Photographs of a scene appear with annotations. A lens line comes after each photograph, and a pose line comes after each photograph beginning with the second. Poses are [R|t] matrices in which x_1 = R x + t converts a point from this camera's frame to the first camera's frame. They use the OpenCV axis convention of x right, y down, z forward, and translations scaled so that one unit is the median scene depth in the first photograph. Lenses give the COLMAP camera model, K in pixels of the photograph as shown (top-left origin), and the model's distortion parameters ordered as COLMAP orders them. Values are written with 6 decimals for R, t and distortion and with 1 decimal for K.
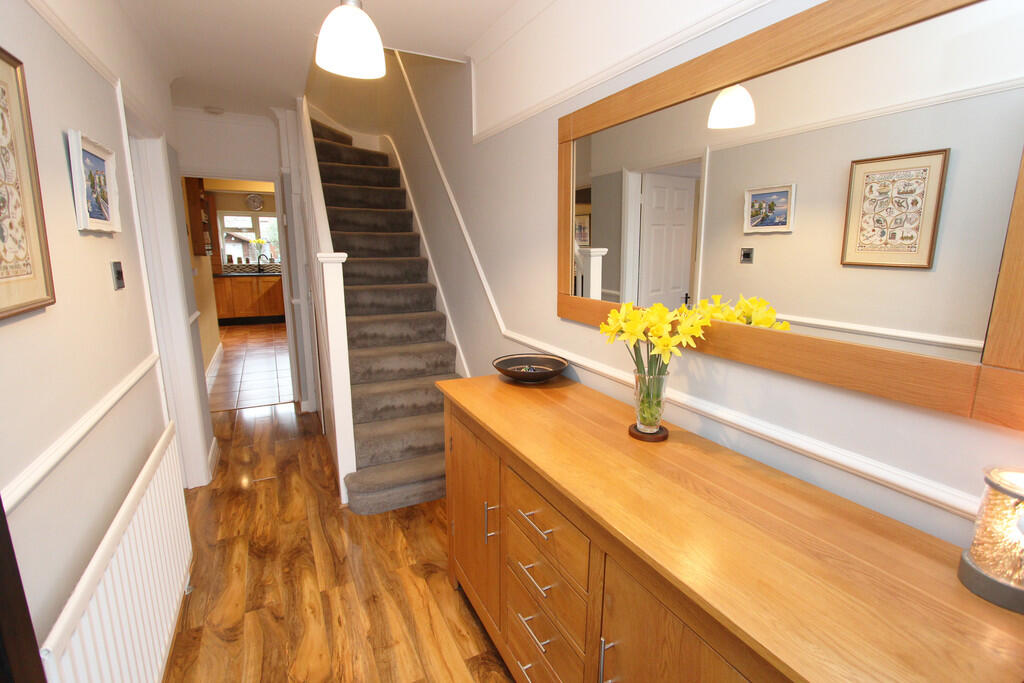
lens RADIAL K [[474.4, 0, 520.5], [0, 474.4, 345.0], [0, 0, 1]] dist [-0.023277, 0.005546]
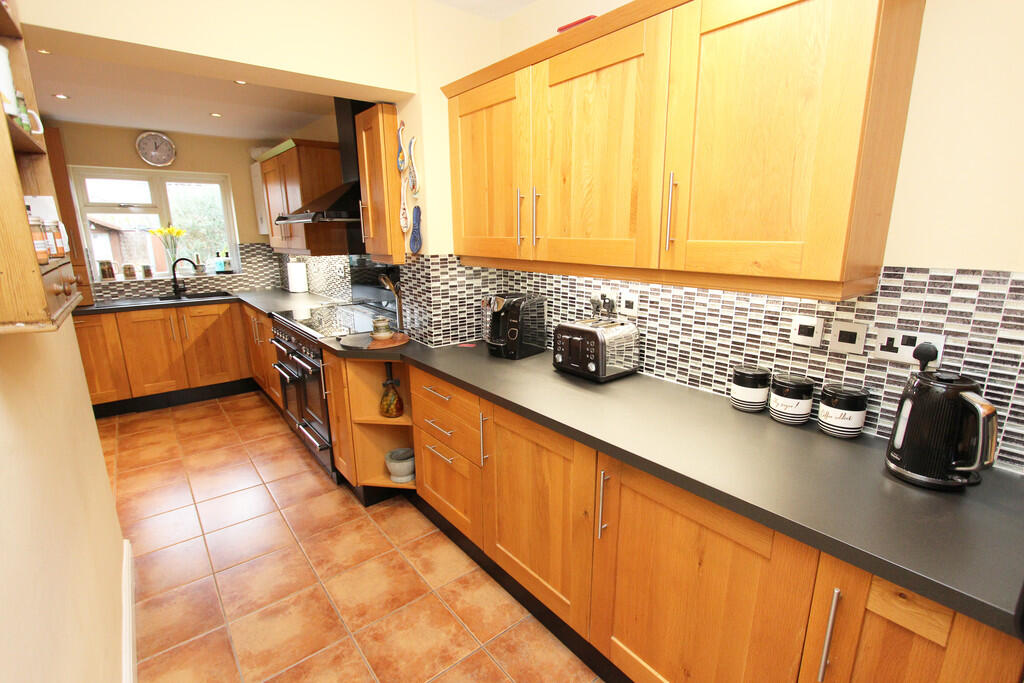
lens RADIAL K [[474.4, 0, 520.5], [0, 474.4, 345.0], [0, 0, 1]] dist [-0.023277, 0.005546]
pose [[0.979515, -0.061190, 0.191850, -0.304139], [0.054302, 0.997684, 0.040966, -0.104283], [-0.193912, -0.029709, 0.980569, 0.454938]]
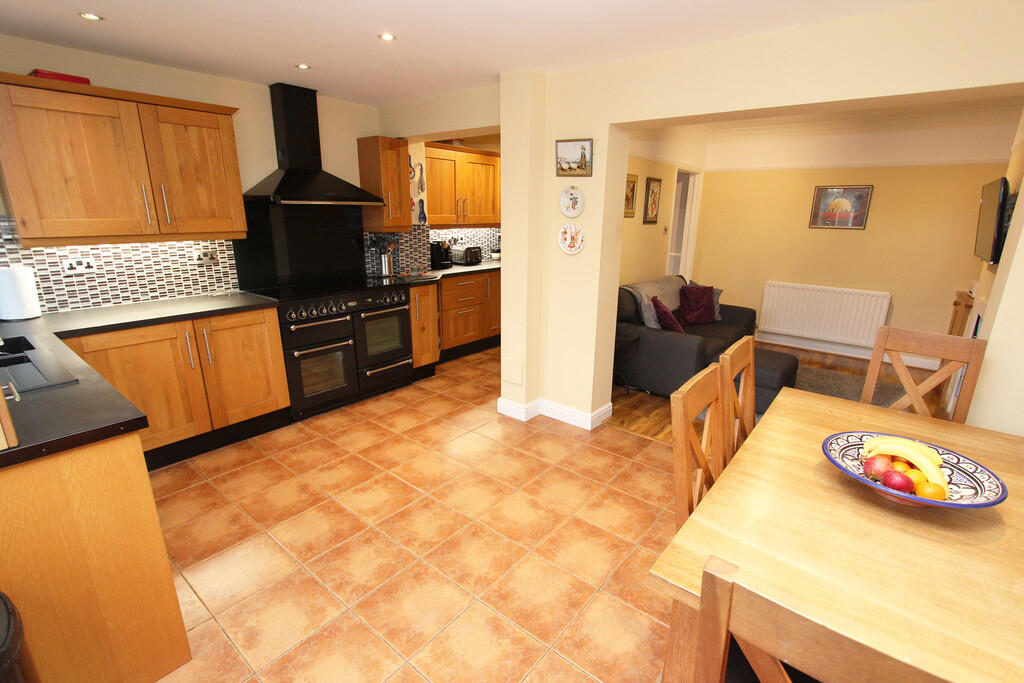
lens RADIAL K [[474.4, 0, 520.5], [0, 474.4, 345.0], [0, 0, 1]] dist [-0.023277, 0.005546]
pose [[-0.401872, -0.261480, 0.877569, -0.824007], [0.170569, 0.920214, 0.352297, -0.188832], [-0.899669, 0.291264, -0.325208, 0.836347]]
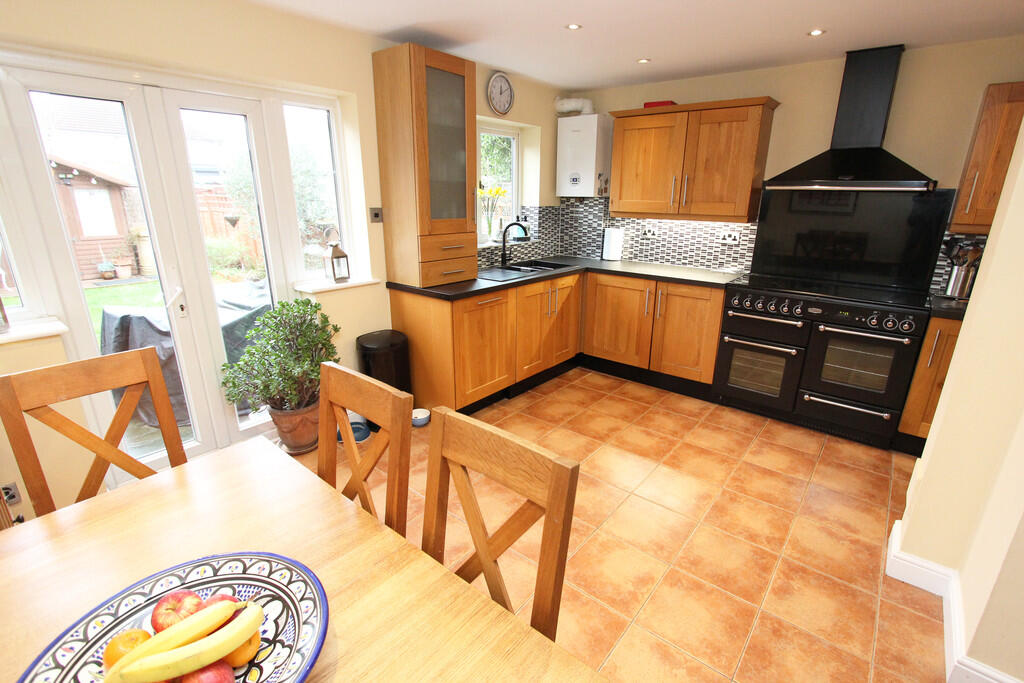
lens RADIAL K [[474.4, 0, 520.5], [0, 474.4, 345.0], [0, 0, 1]] dist [-0.023277, 0.005546]
pose [[0.919213, -0.119927, 0.375053, -0.722182], [0.077004, 0.988849, 0.127466, -0.137696], [-0.386158, -0.088288, 0.918198, 0.594810]]
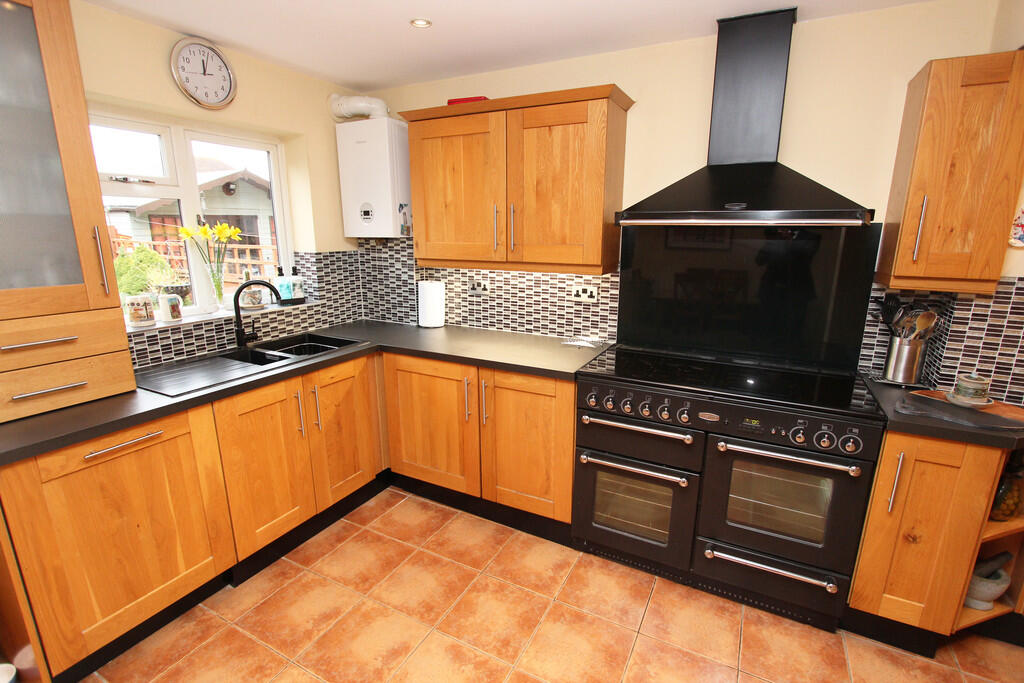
lens RADIAL K [[474.4, 0, 520.5], [0, 474.4, 345.0], [0, 0, 1]] dist [-0.023277, 0.005546]
pose [[0.820213, -0.139077, 0.554895, -0.580260], [0.116380, 0.990279, 0.076175, -0.159985], [-0.560095, 0.002099, 0.828426, 0.697585]]
